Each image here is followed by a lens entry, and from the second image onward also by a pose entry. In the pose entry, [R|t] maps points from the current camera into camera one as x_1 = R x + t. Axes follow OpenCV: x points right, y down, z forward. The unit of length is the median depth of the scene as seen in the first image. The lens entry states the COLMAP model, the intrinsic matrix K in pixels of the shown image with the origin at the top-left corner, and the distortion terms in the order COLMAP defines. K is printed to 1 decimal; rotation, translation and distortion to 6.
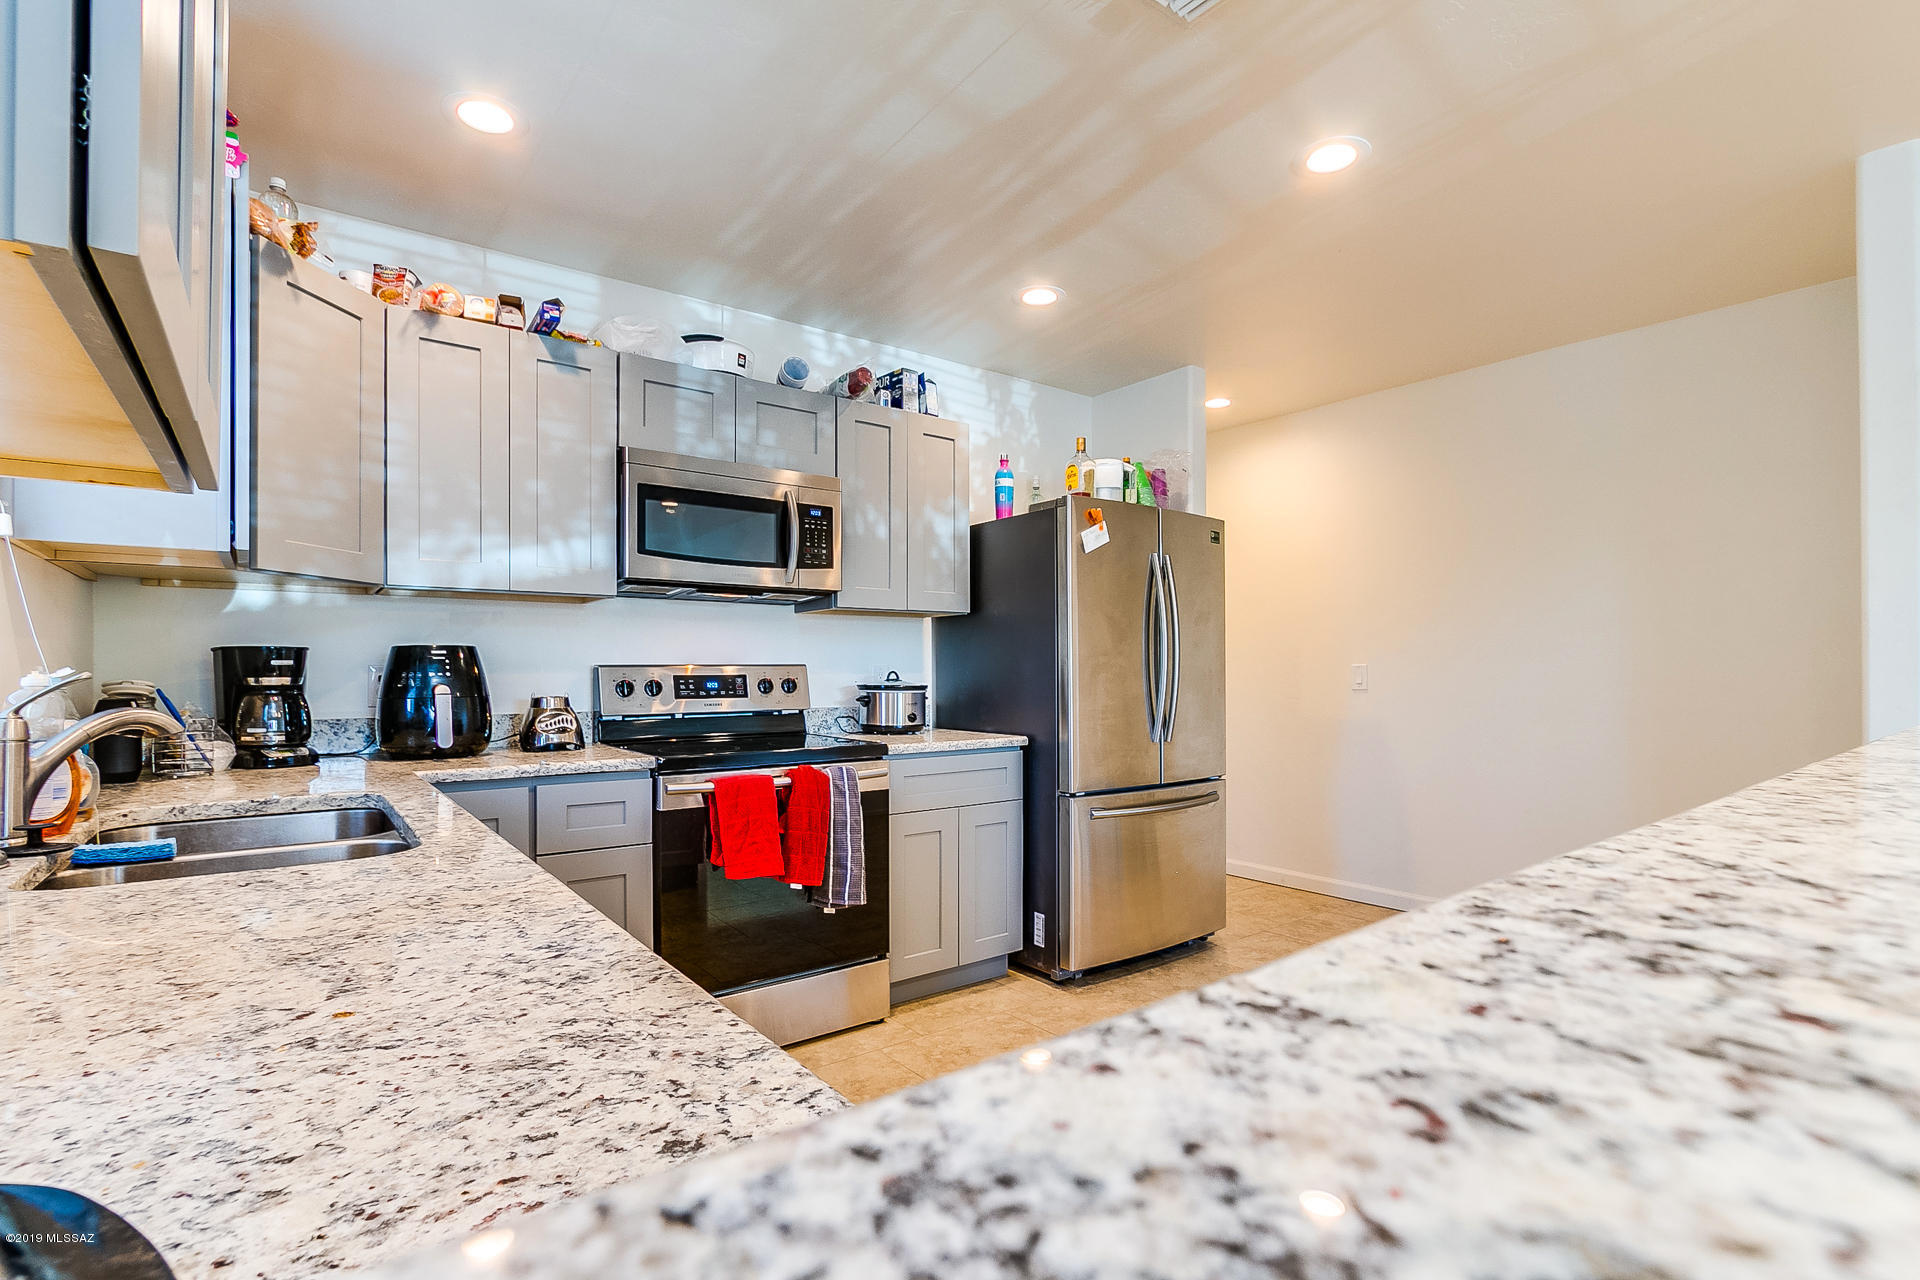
lens RADIAL K [[902.8, 0, 962.1], [0, 902.8, 661.1], [0, 0, 1]] dist [-0.031822, 0.010124]
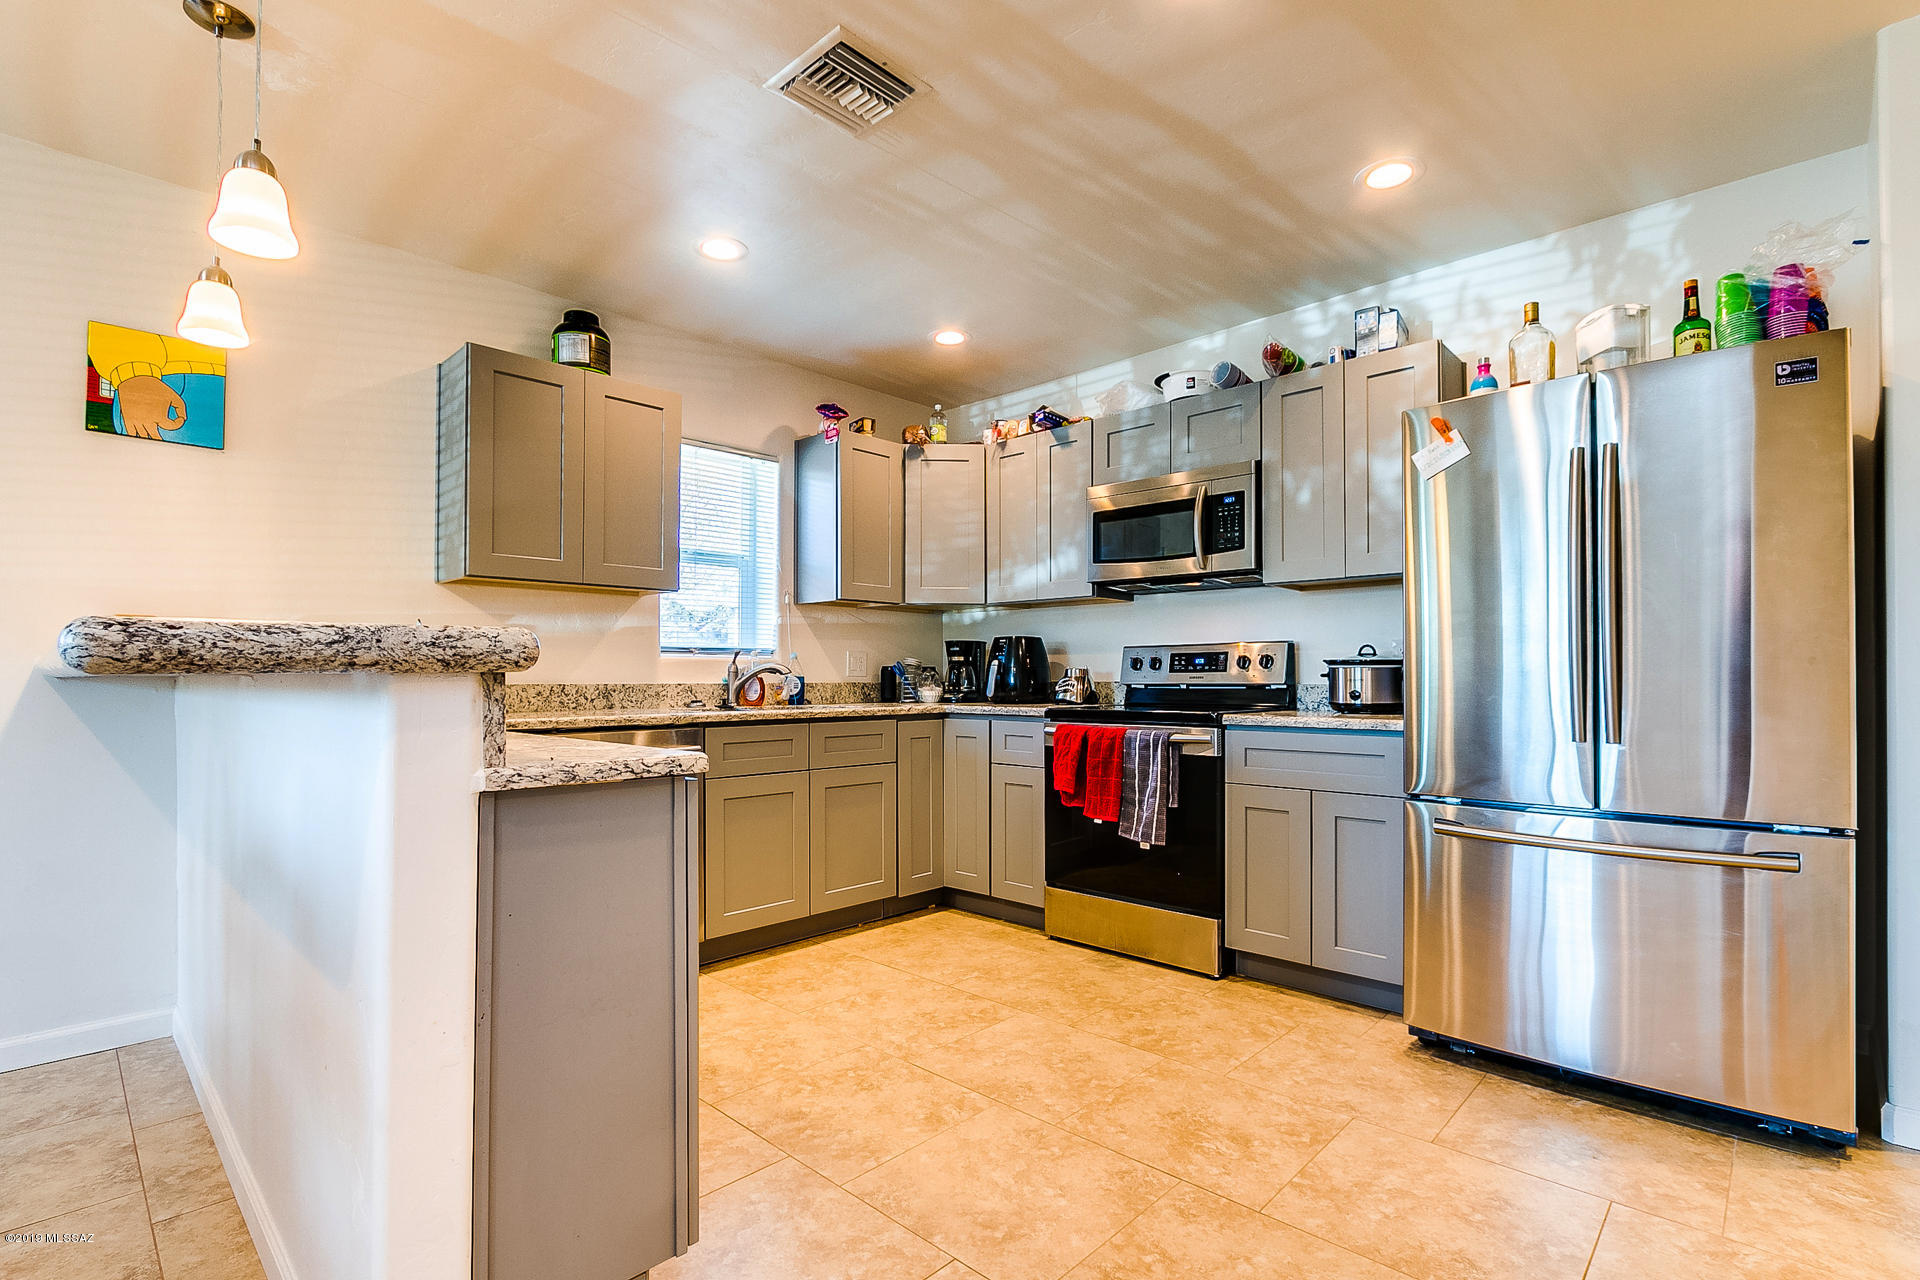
lens RADIAL K [[902.8, 0, 962.1], [0, 902.8, 661.1], [0, 0, 1]] dist [-0.031822, 0.010124]
pose [[0.146333, -0.016847, -0.989092, 0.845922], [0.009744, 0.999831, -0.015588, 0.041922], [0.989187, -0.007356, 0.146472, 0.520176]]
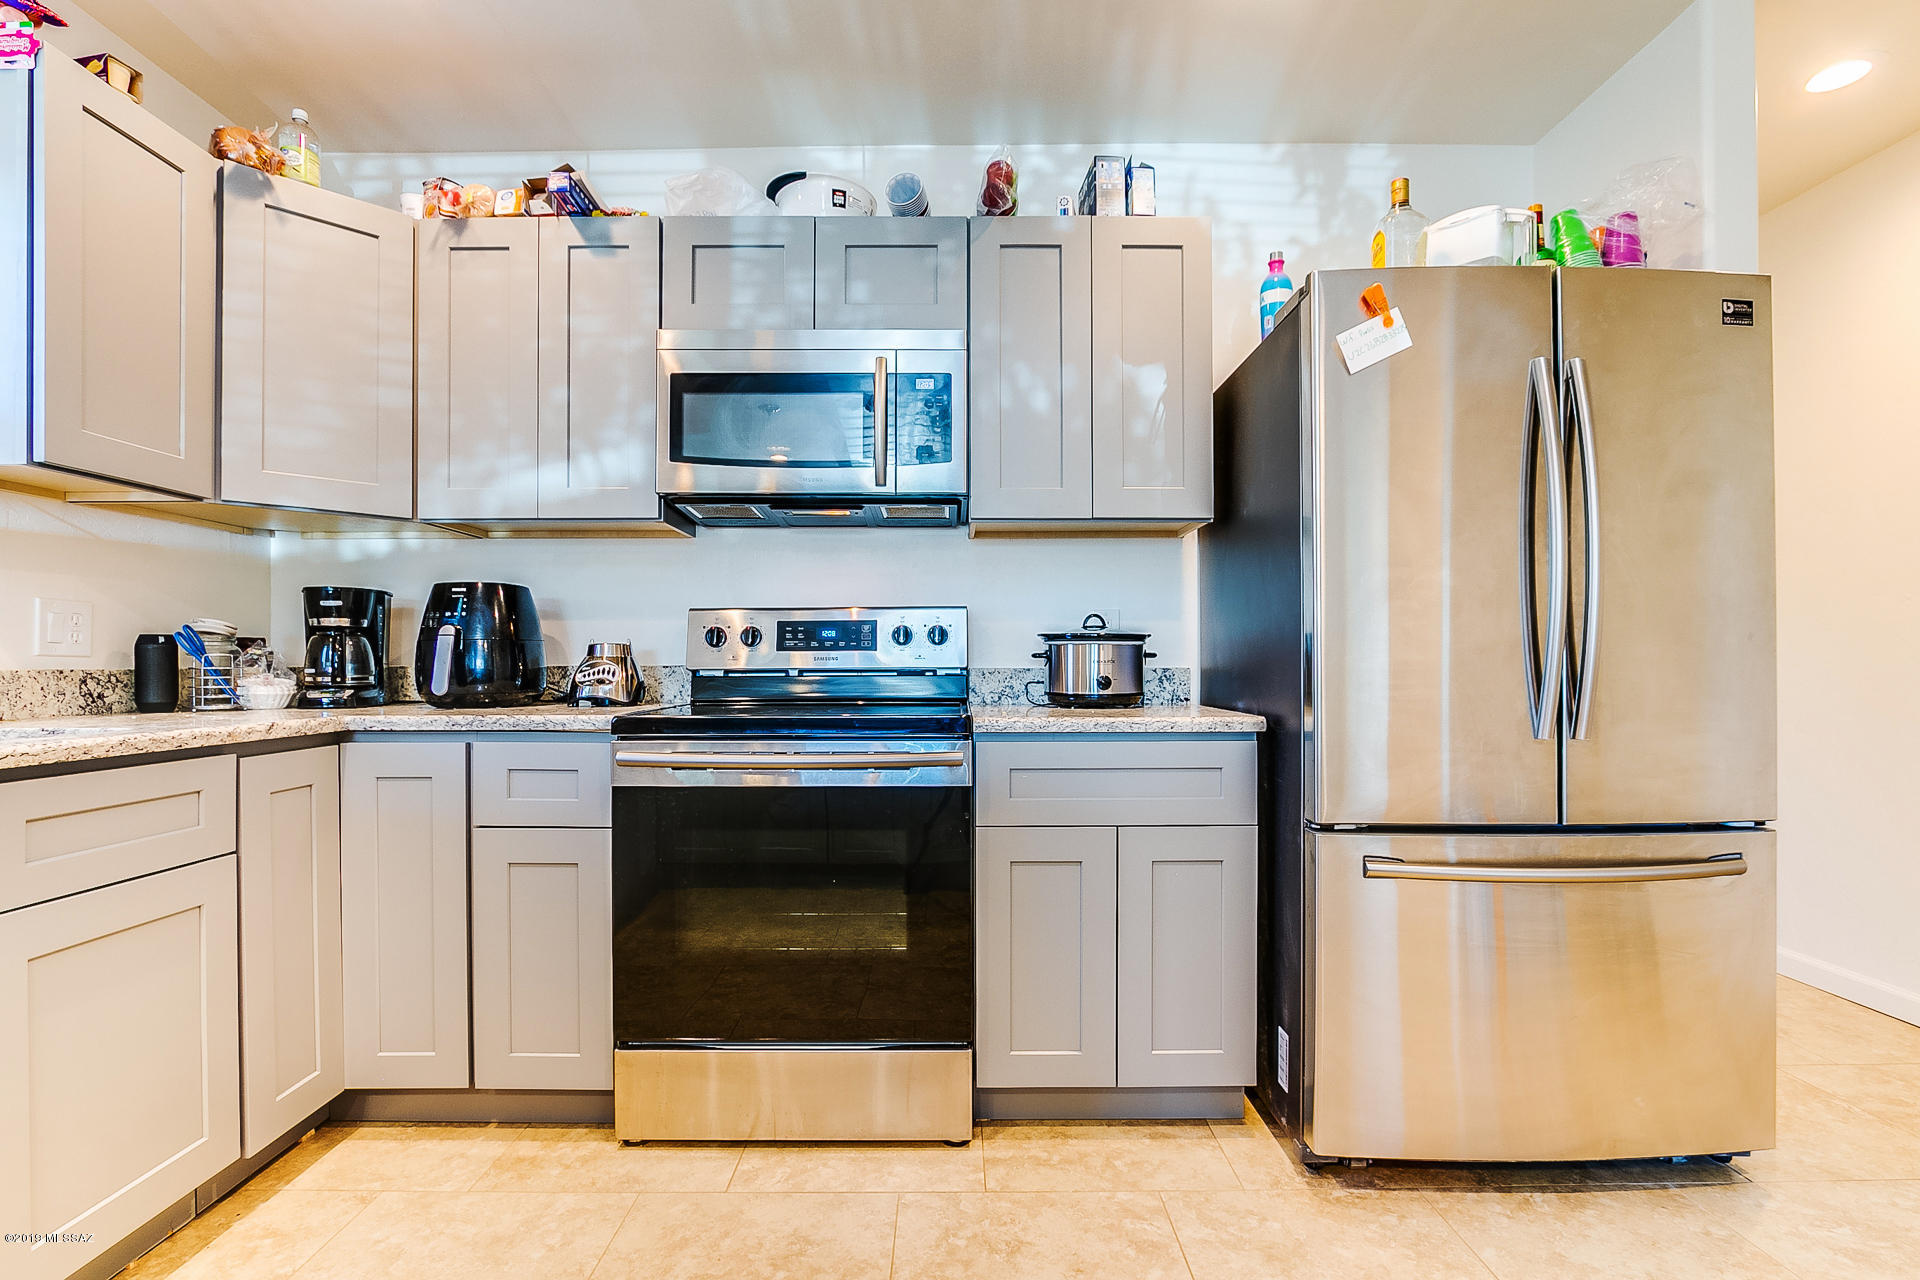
lens RADIAL K [[902.8, 0, 962.1], [0, 902.8, 661.1], [0, 0, 1]] dist [-0.031822, 0.010124]
pose [[0.793651, -0.002121, -0.608370, 0.283423], [0.006346, 0.999968, 0.004791, 0.047169], [0.608340, -0.007663, 0.793639, 0.457231]]
